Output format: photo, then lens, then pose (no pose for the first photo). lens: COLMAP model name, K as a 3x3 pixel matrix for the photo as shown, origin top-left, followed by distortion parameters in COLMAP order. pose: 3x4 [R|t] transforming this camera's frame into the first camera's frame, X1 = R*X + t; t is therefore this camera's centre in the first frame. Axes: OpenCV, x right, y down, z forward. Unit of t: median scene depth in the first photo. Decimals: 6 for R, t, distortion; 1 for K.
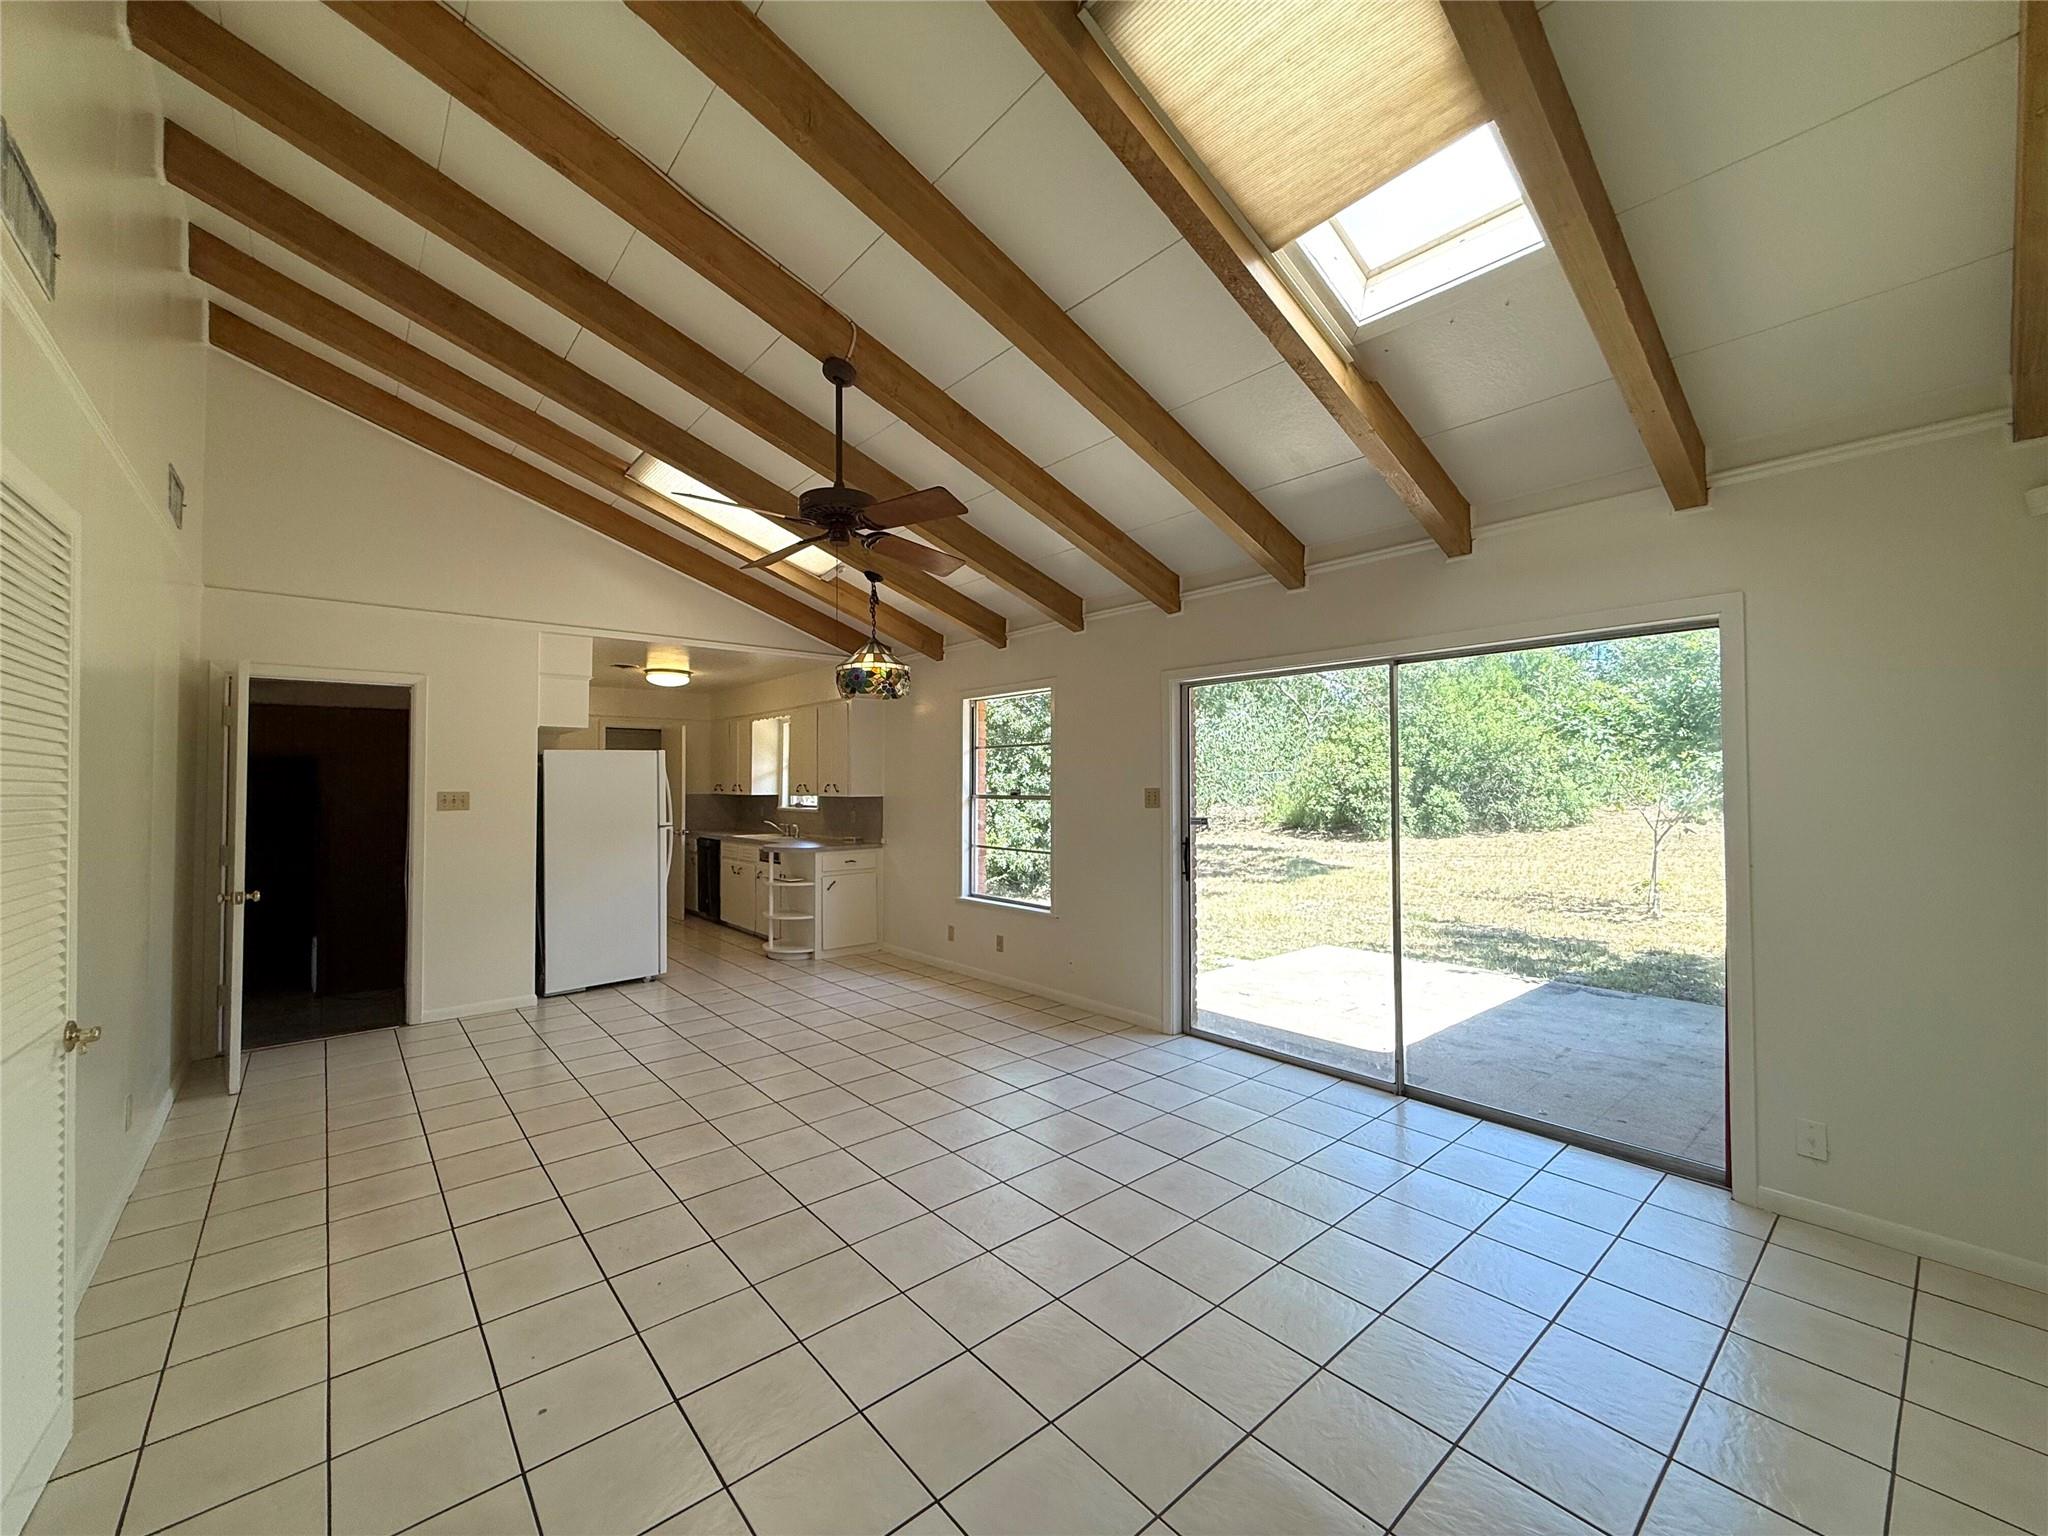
lens RADIAL K [[815.6, 0, 1018.9], [0, 815.6, 765.0], [0, 0, 1]] dist [-0.001109, -0.000159]
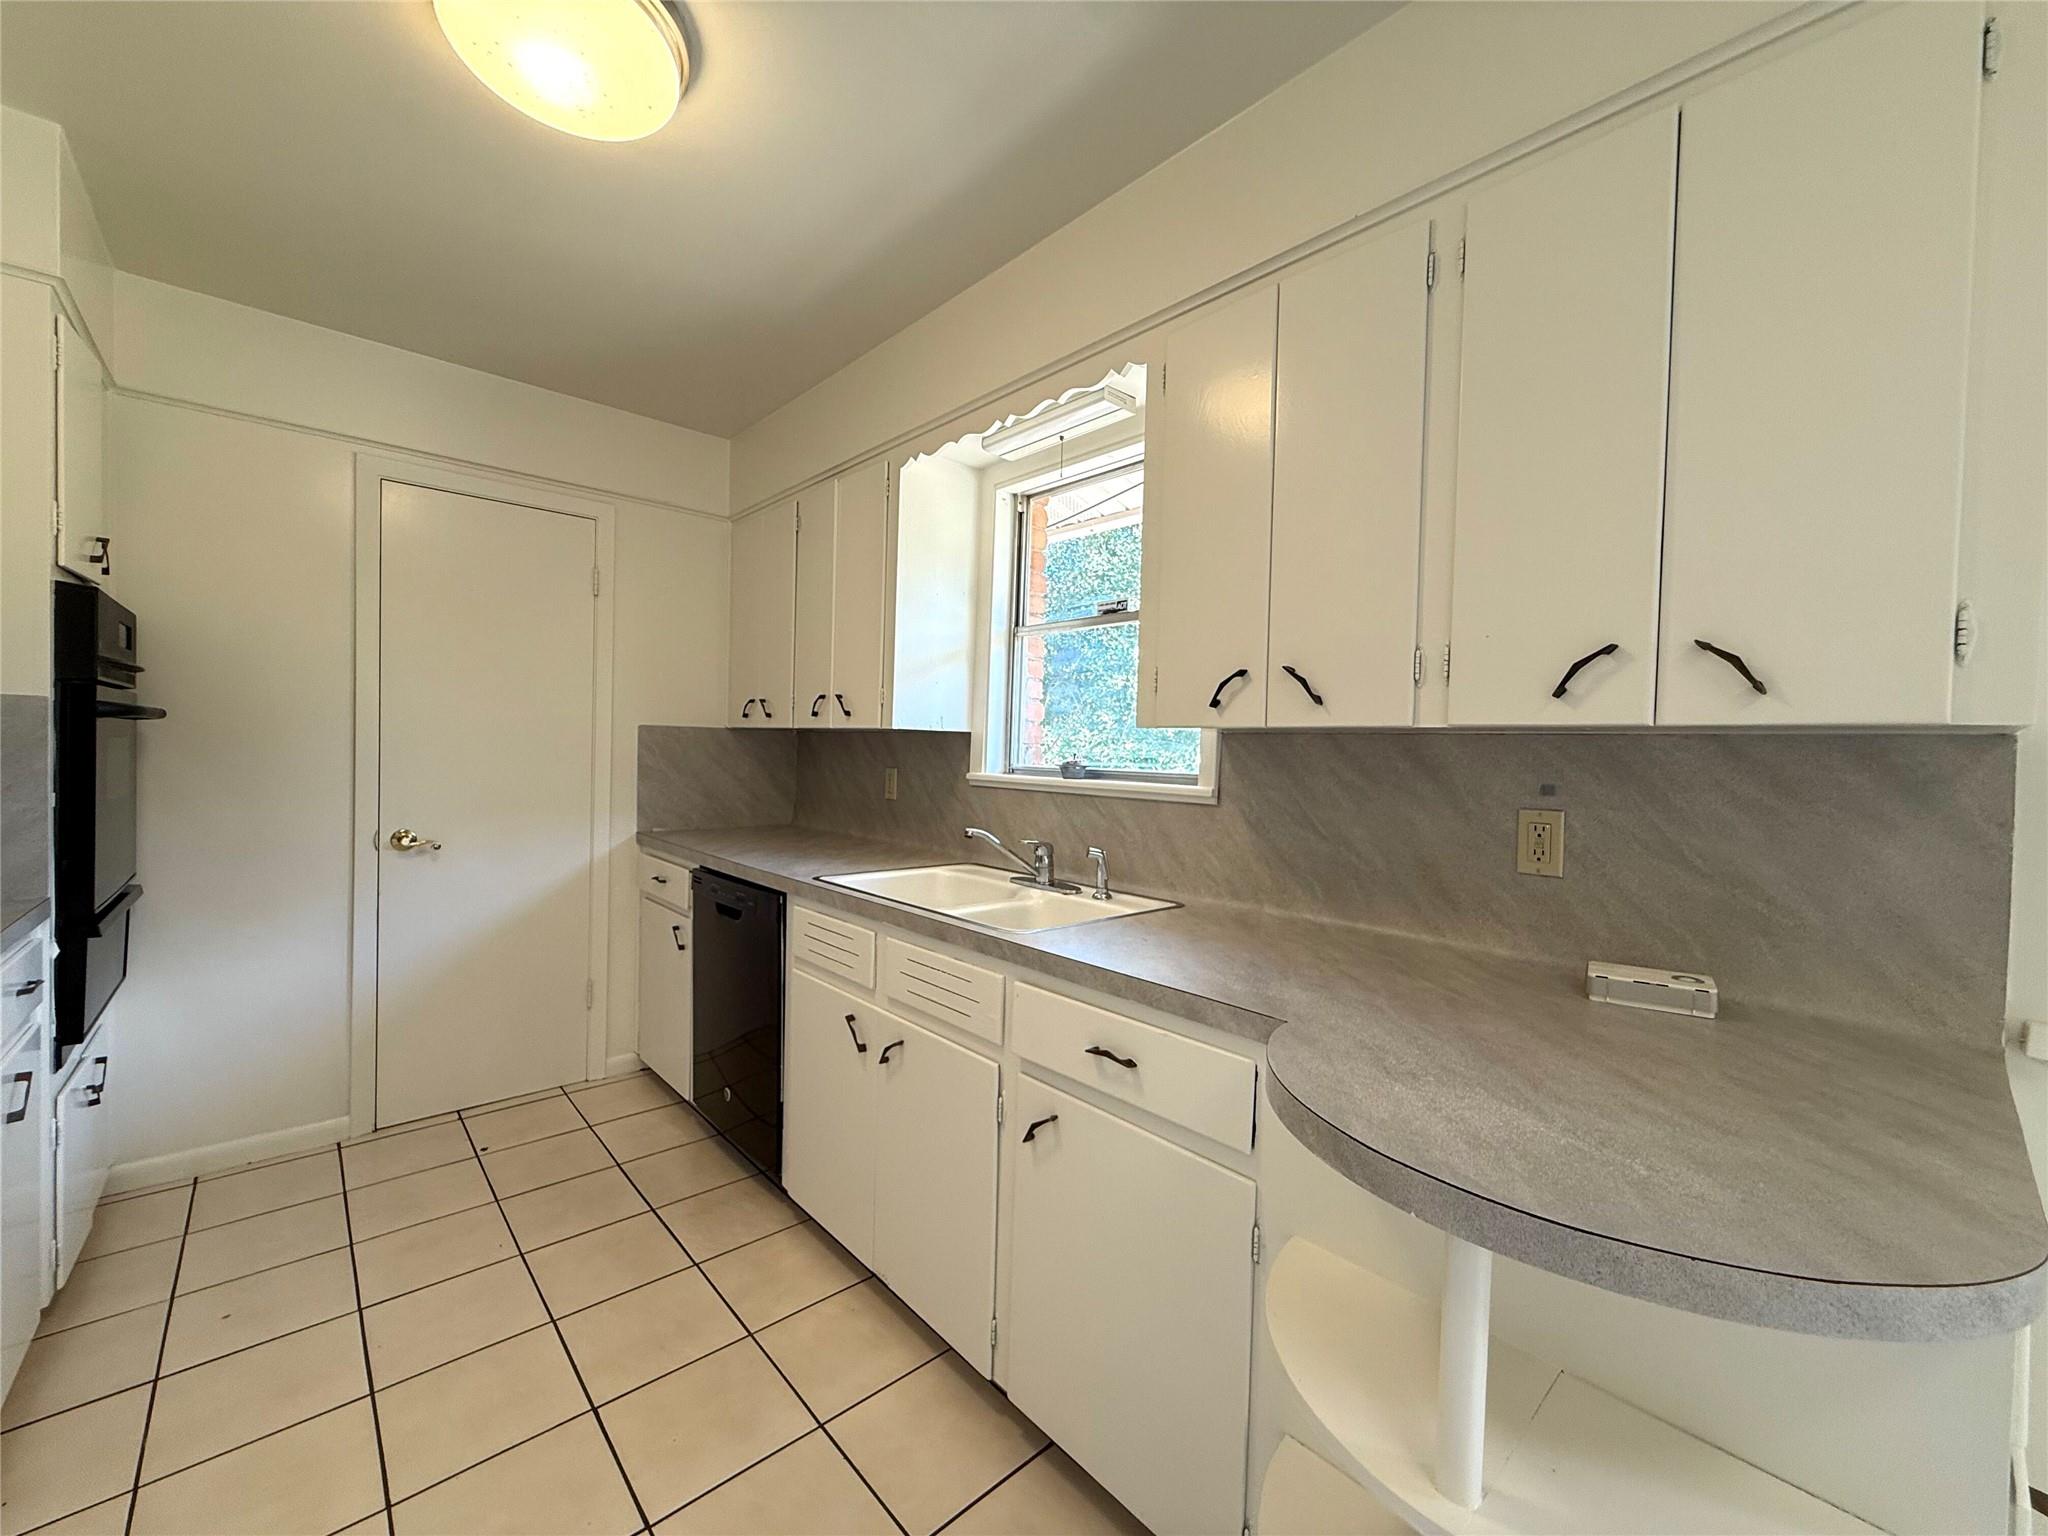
lens RADIAL K [[815.6, 0, 1018.9], [0, 815.6, 765.0], [0, 0, 1]] dist [-0.001109, -0.000159]
pose [[0.999092, 0.025819, 0.033900, -0.294019], [-0.027083, 0.998934, 0.037373, 0.038413], [-0.032899, -0.038257, 0.998726, 0.719851]]
